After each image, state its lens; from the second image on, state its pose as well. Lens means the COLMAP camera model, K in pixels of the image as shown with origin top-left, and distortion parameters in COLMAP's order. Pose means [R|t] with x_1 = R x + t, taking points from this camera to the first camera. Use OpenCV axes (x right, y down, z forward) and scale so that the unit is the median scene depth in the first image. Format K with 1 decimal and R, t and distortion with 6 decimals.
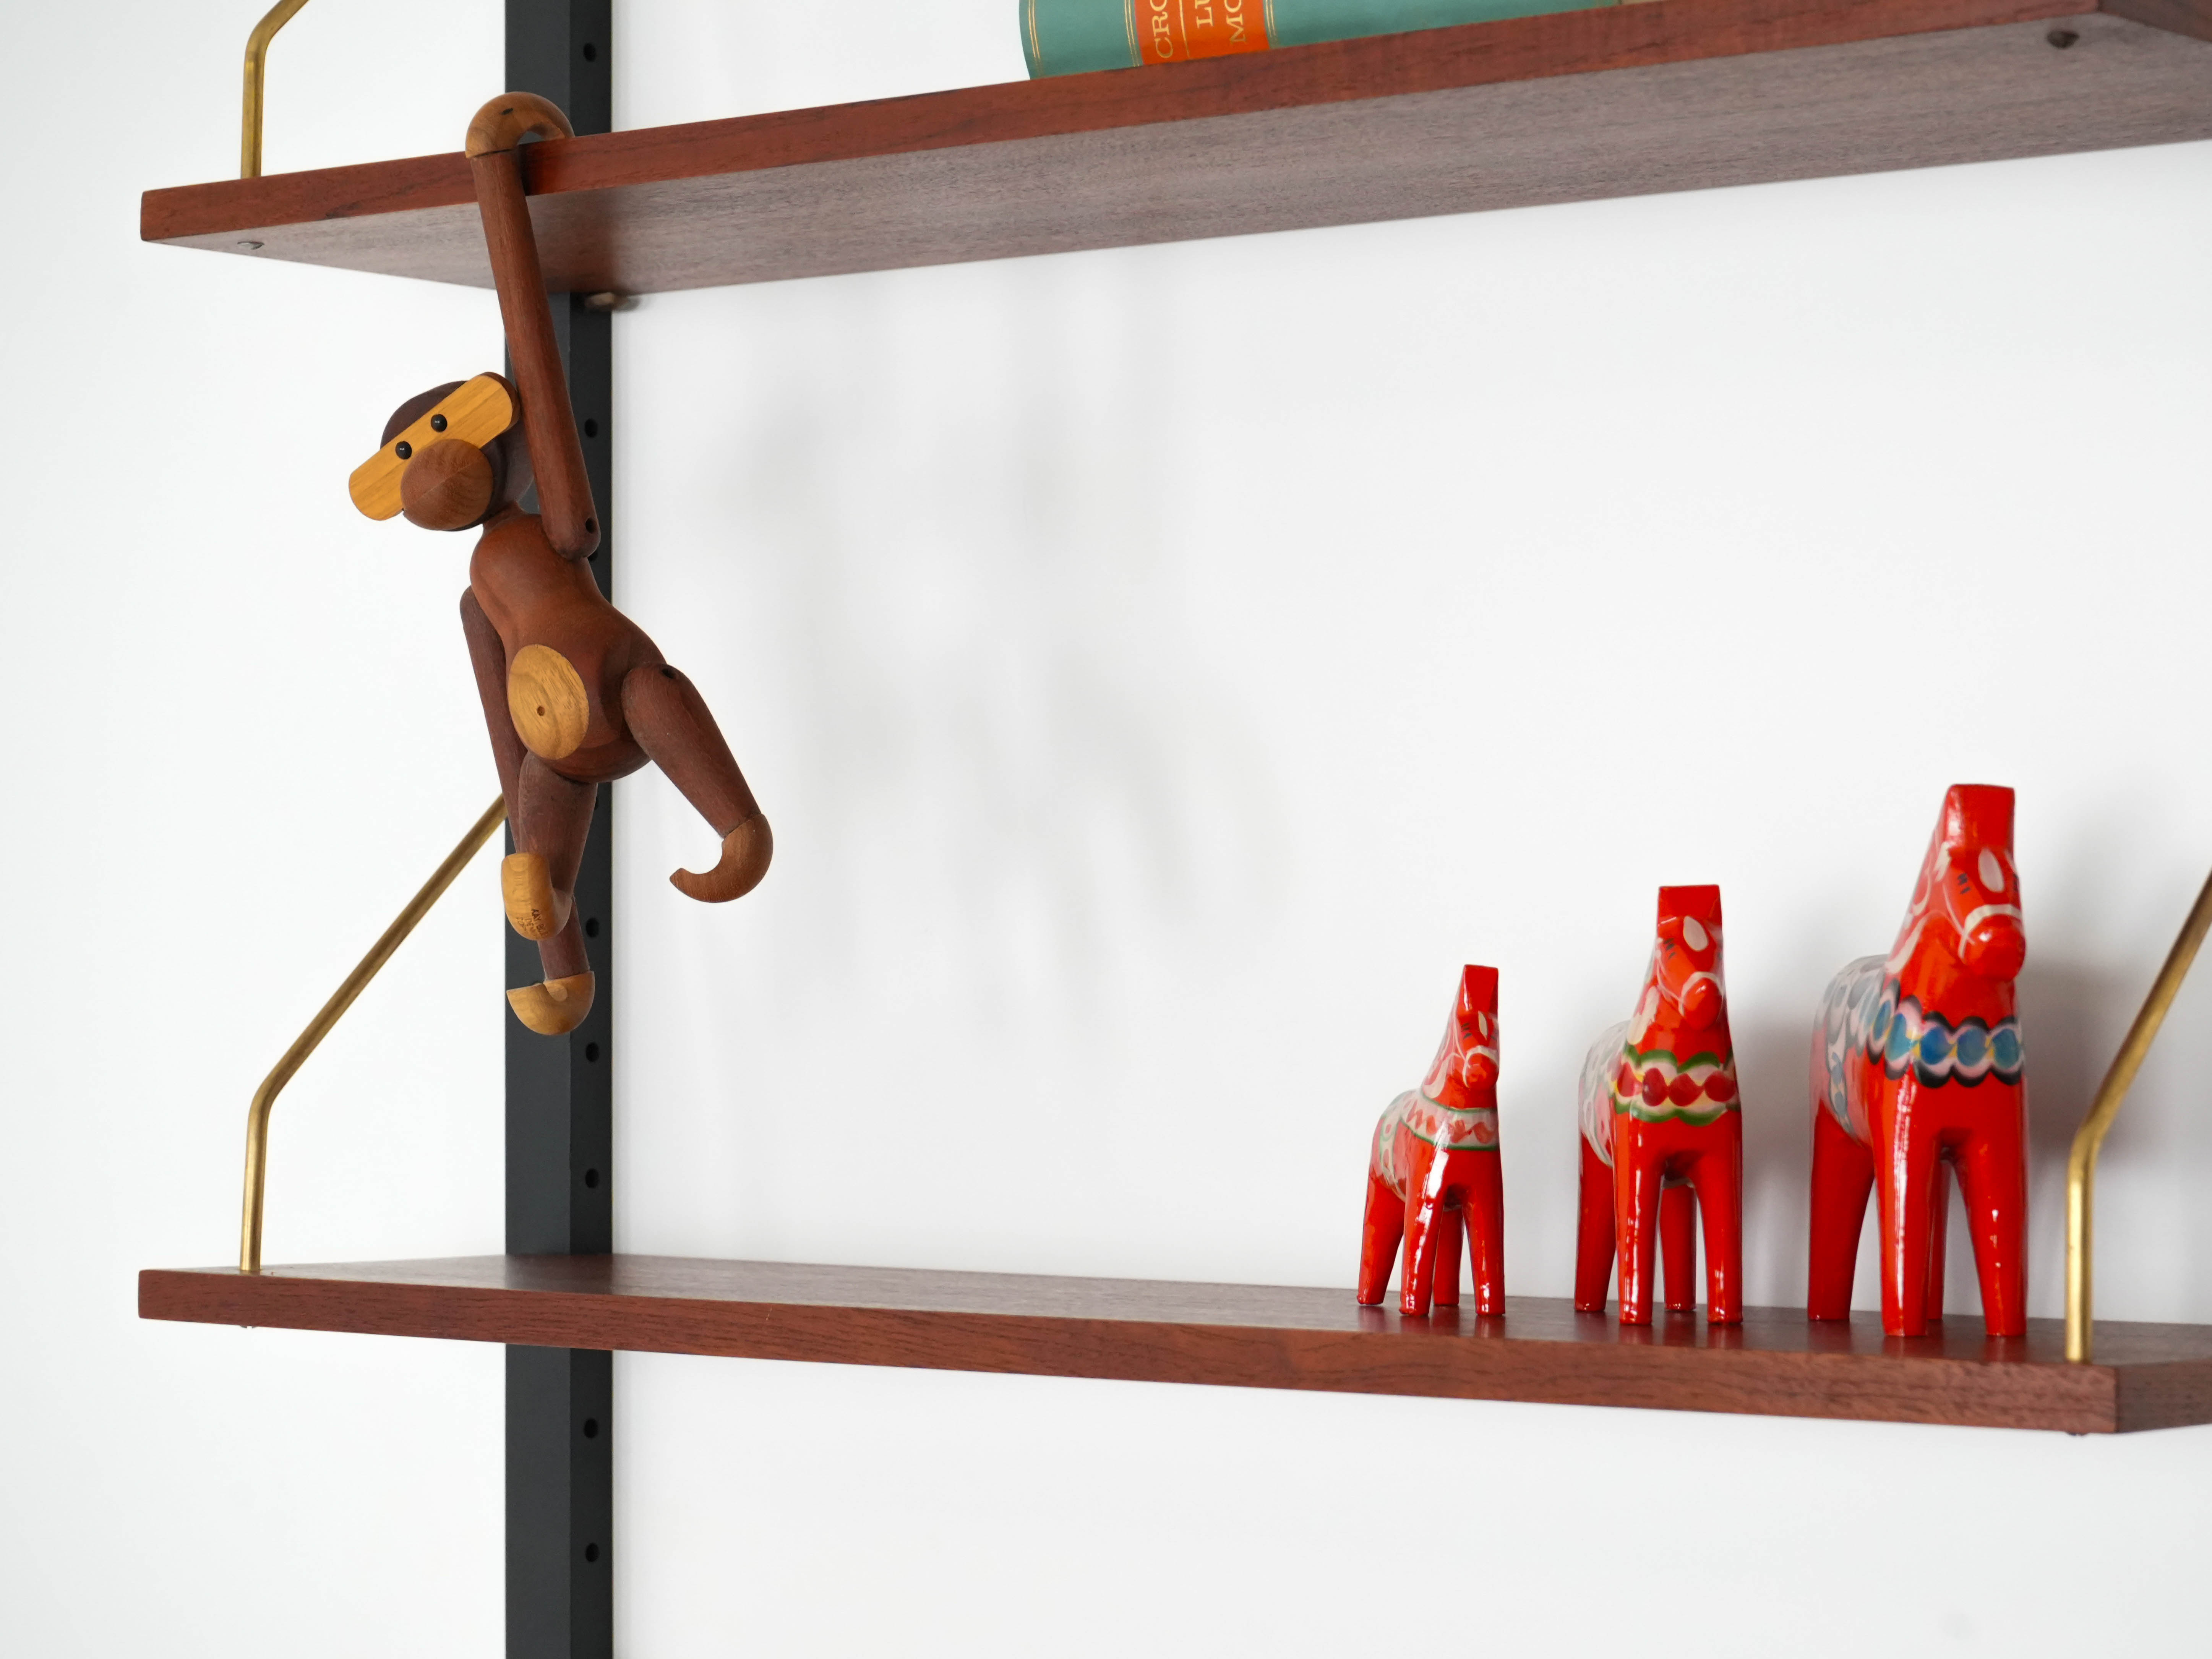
lens RADIAL K [[5412.8, 0, 1334.2], [0, 5412.8, 835.4], [0, 0, 1]] dist [-0.052243, -0.459125]
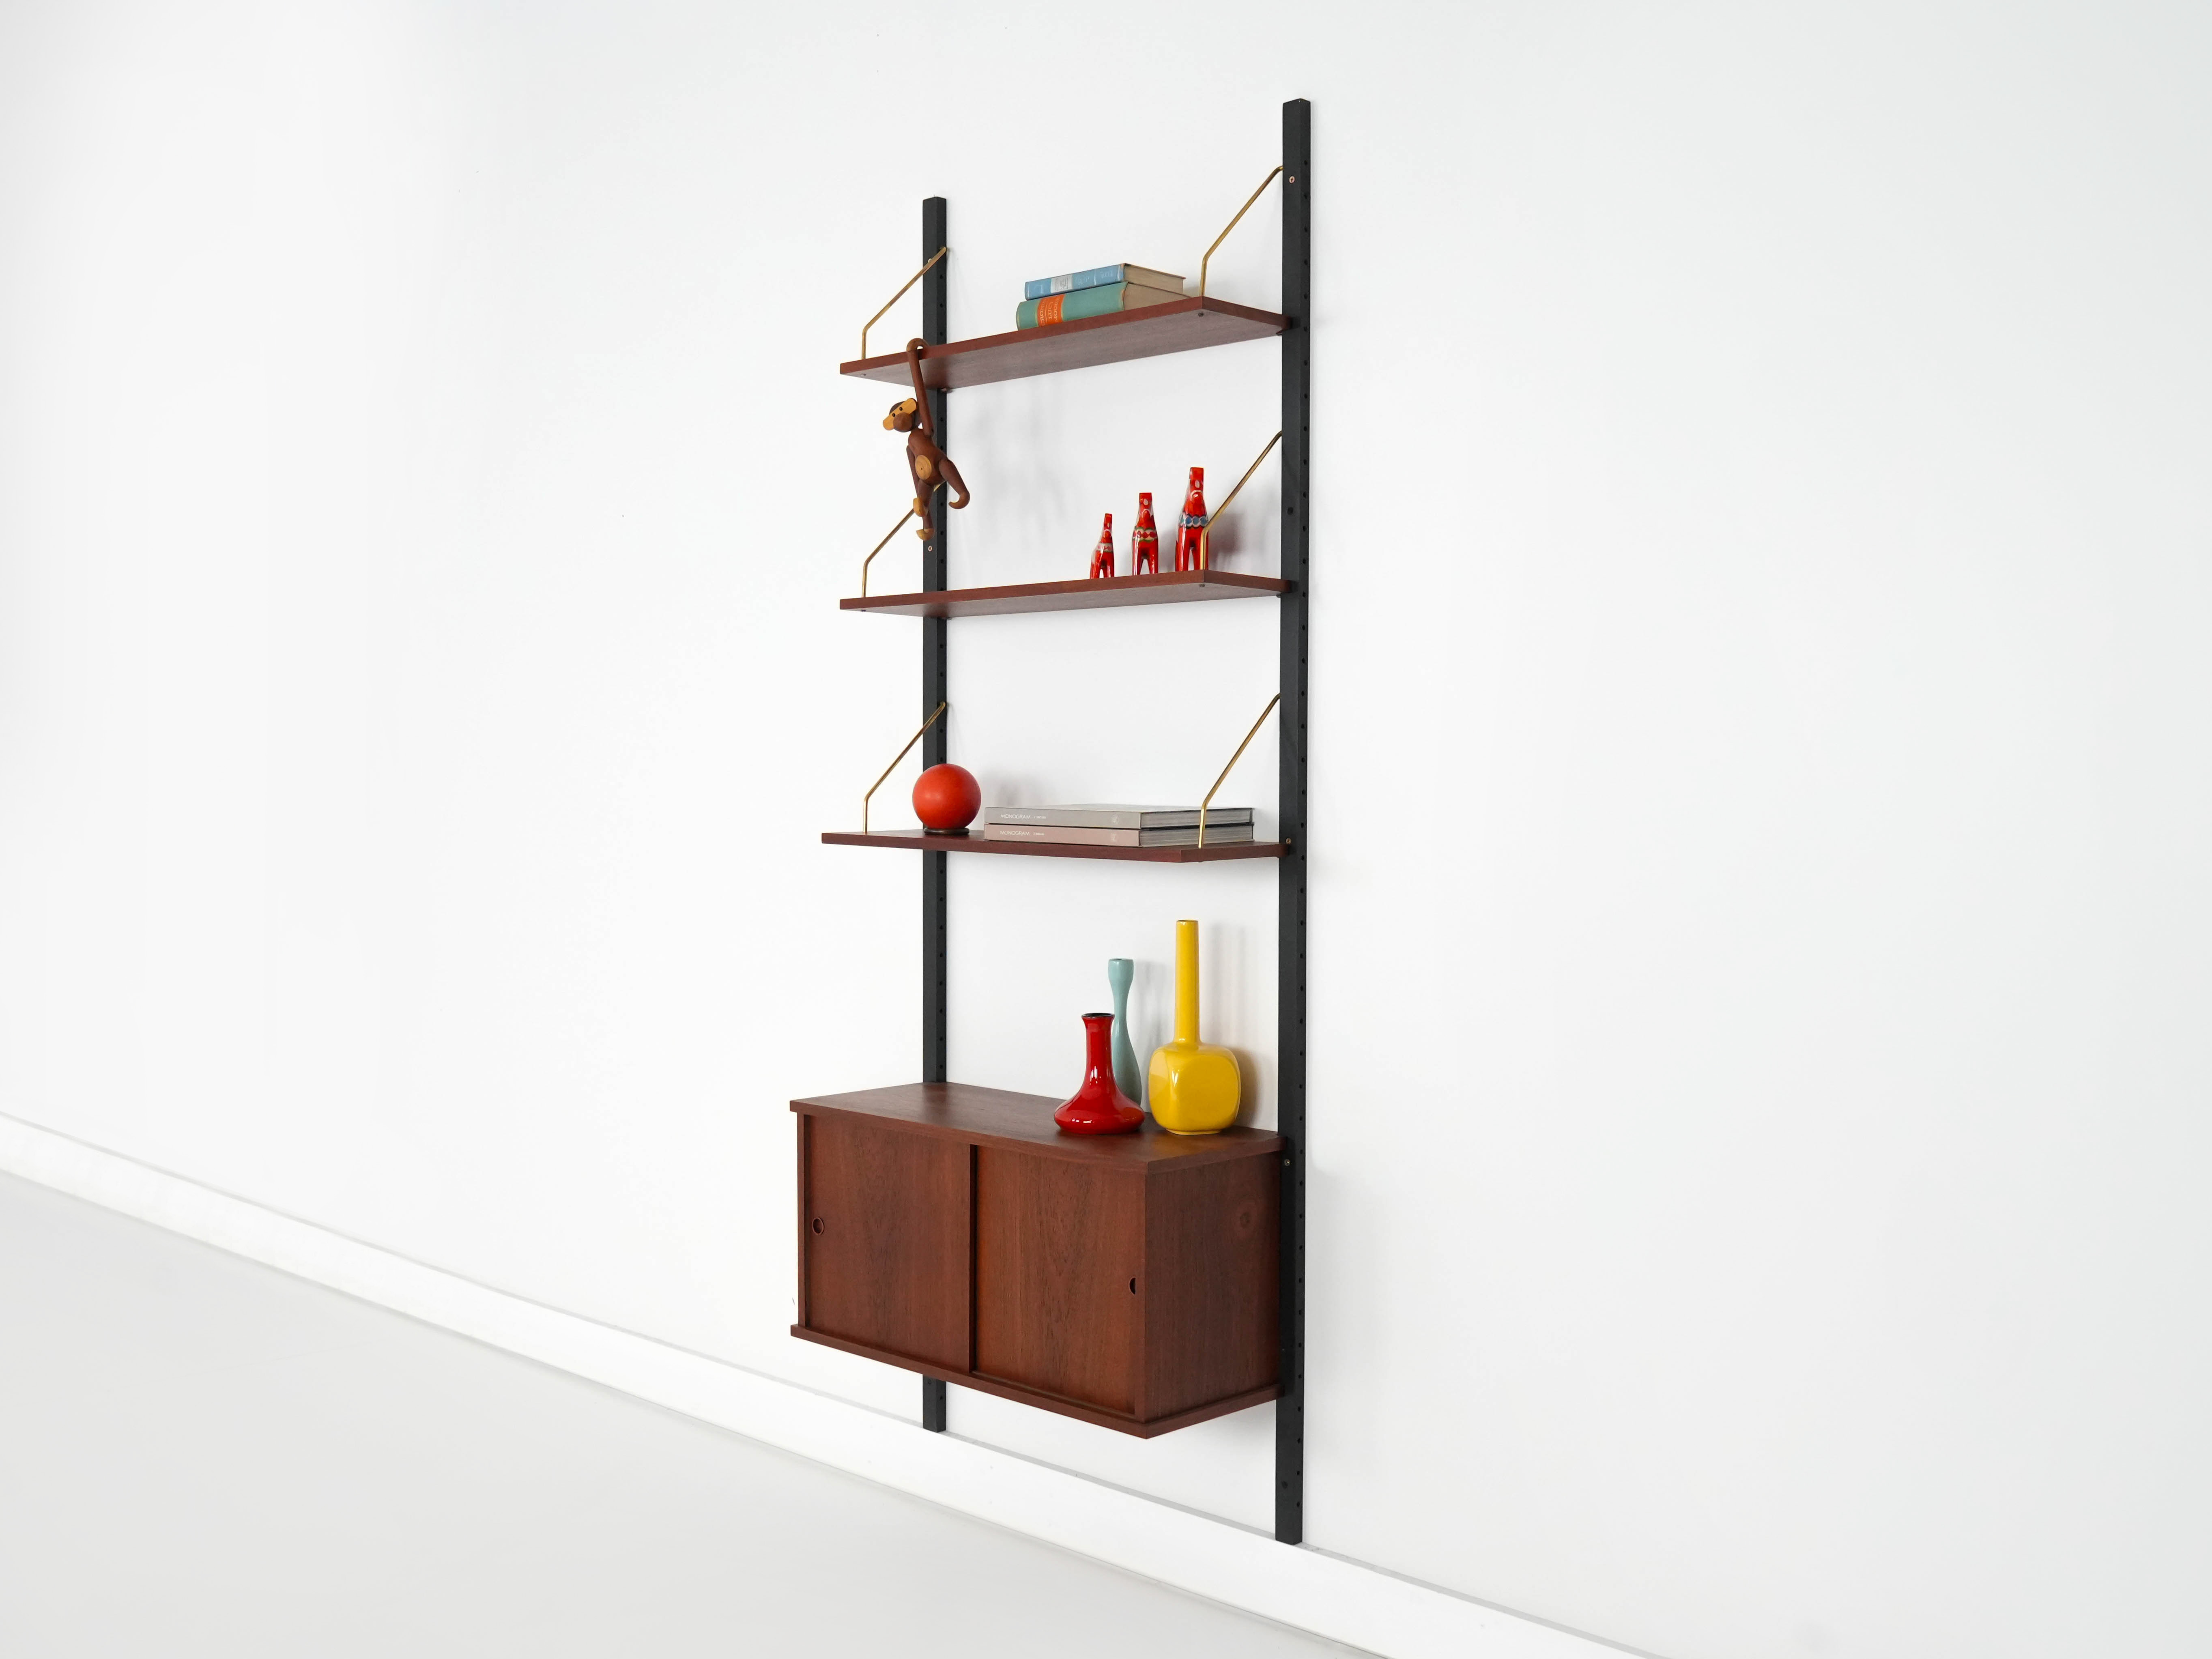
lens RADIAL K [[2260.2, 0, 1097.9], [0, 2260.2, 861.5], [0, 0, 1]] dist [-0.016824, -0.000388]
pose [[0.992907, 0.010081, -0.118468, 0.254812], [-0.002682, 0.998045, 0.062448, 0.204125], [0.118866, -0.061687, 0.990992, -1.007723]]
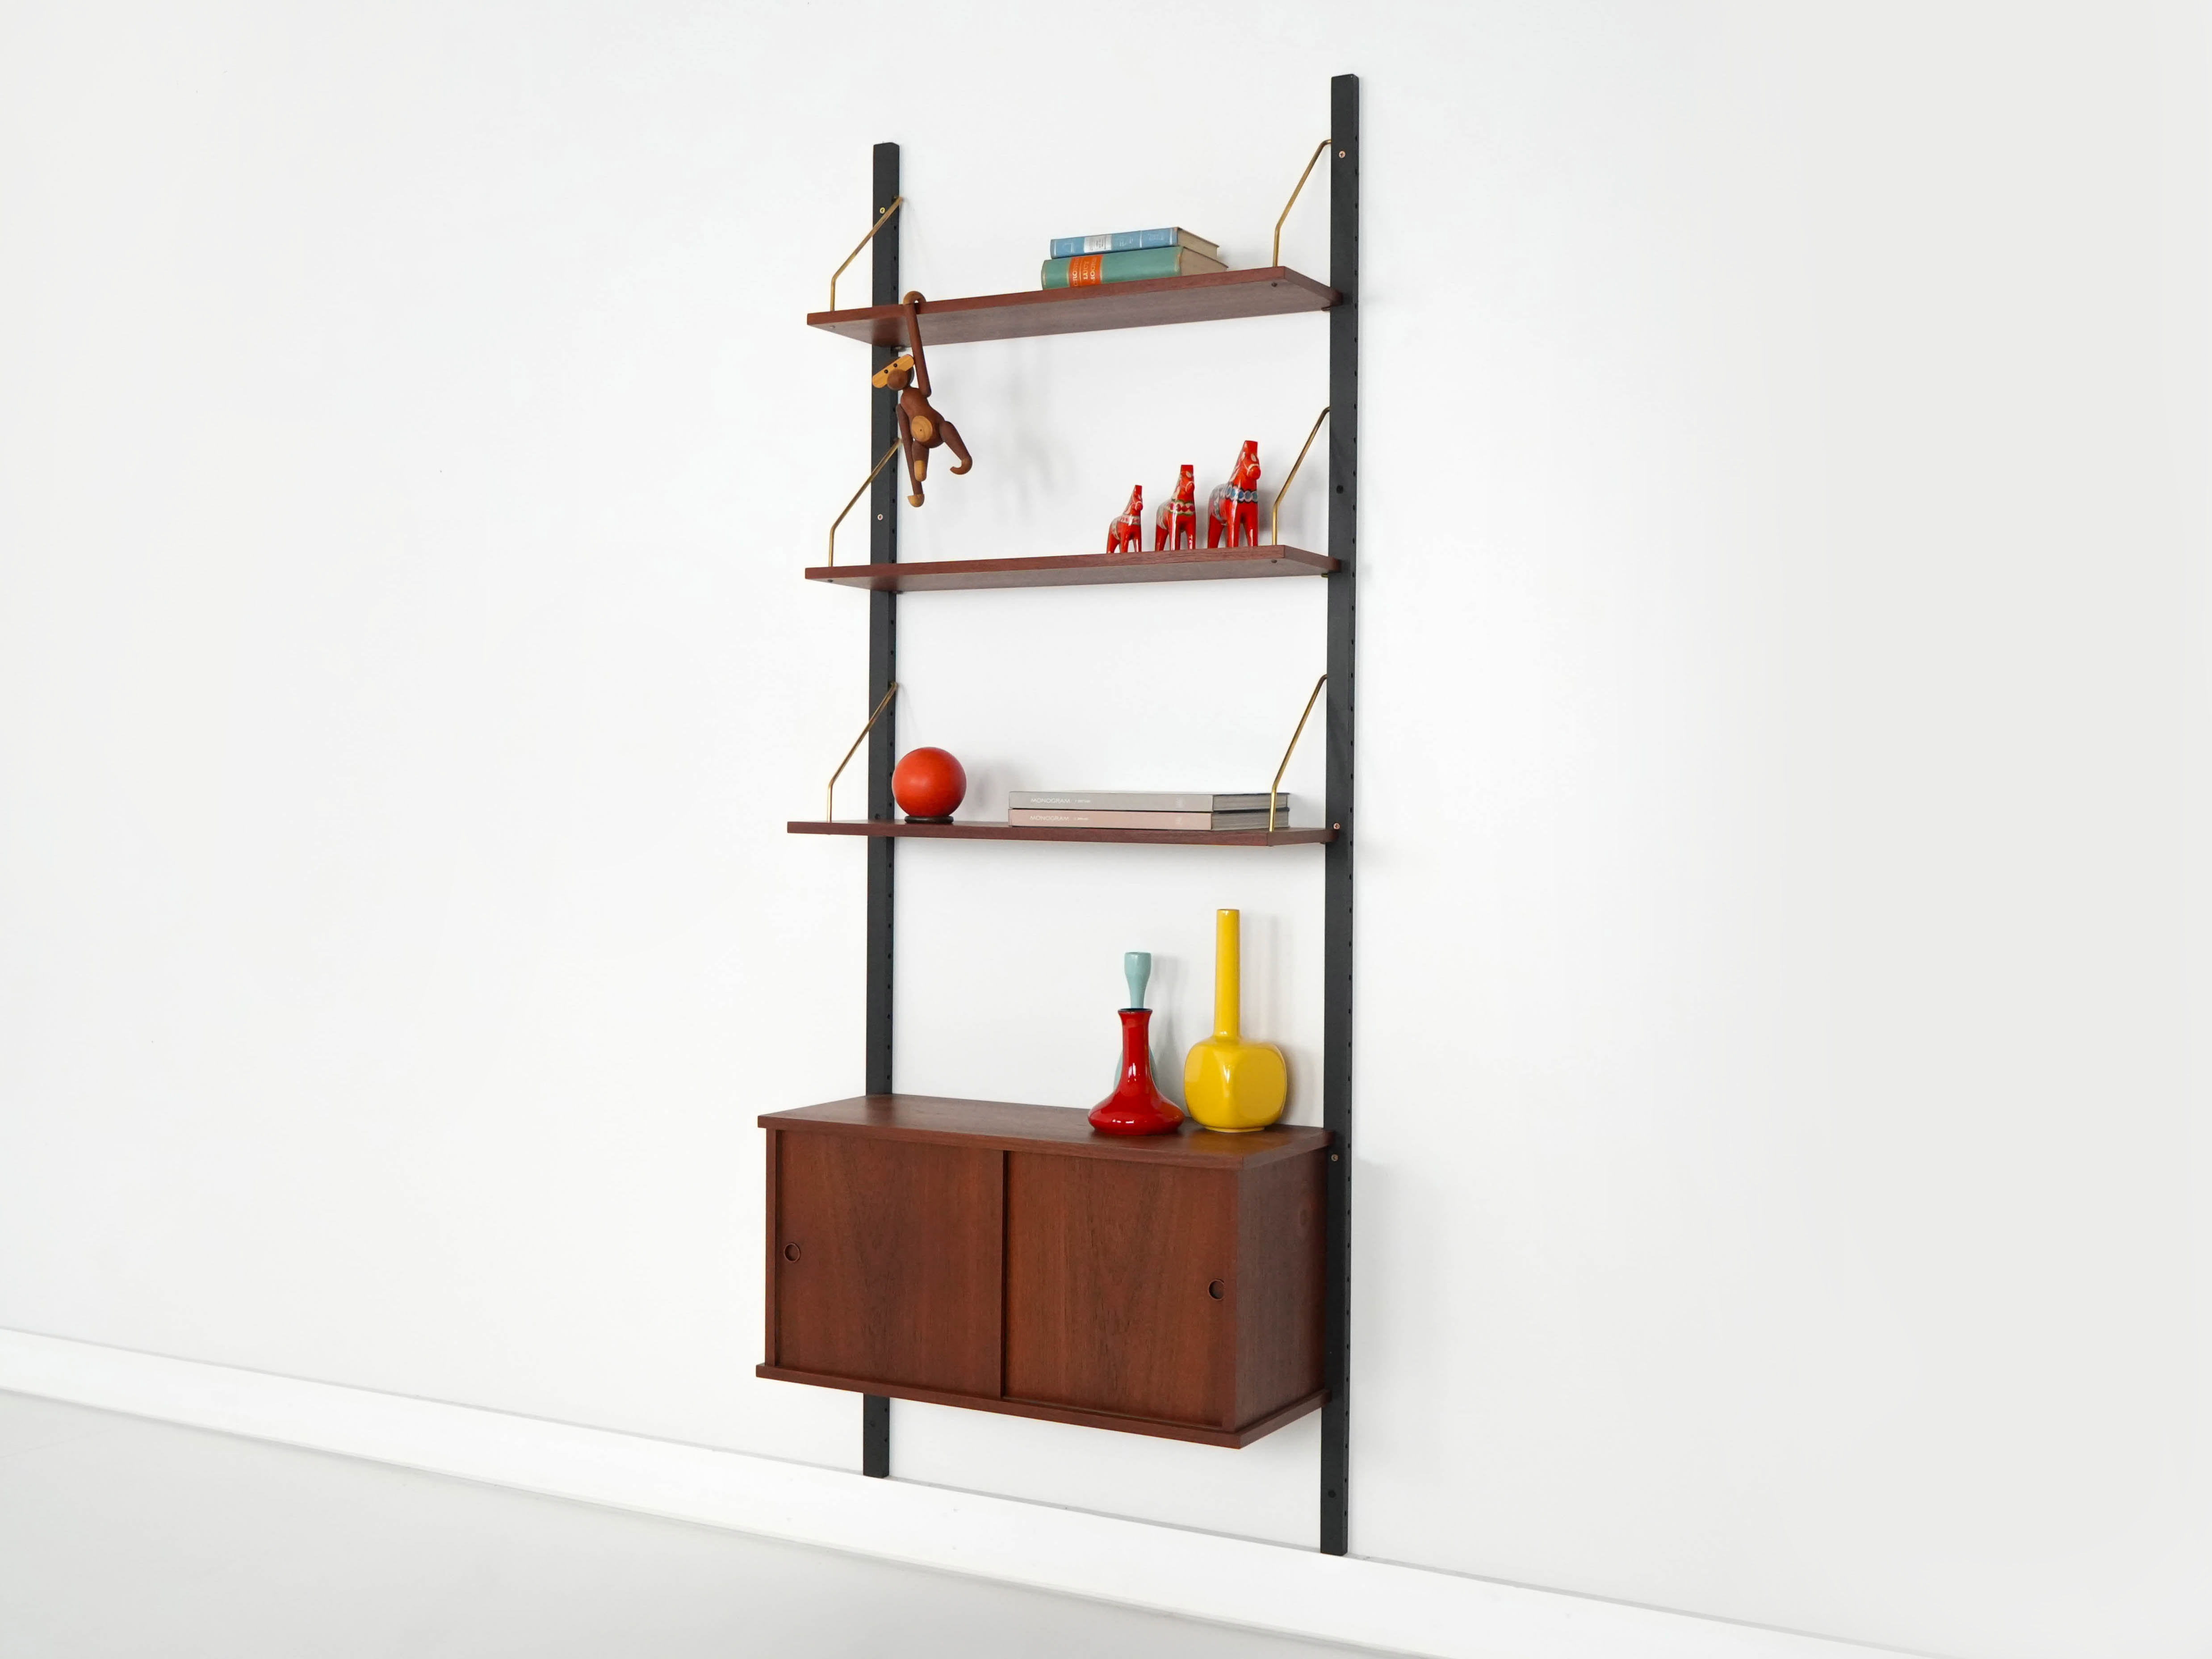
lens RADIAL K [[2501.9, 0, 1118.0], [0, 2501.9, 814.3], [0, 0, 1]] dist [-0.019675, -0.008967]
pose [[0.988177, 0.009110, 0.153049, -0.308806], [-0.013210, 0.999580, 0.025797, 0.245420], [-0.152749, -0.027514, 0.987882, -1.102314]]
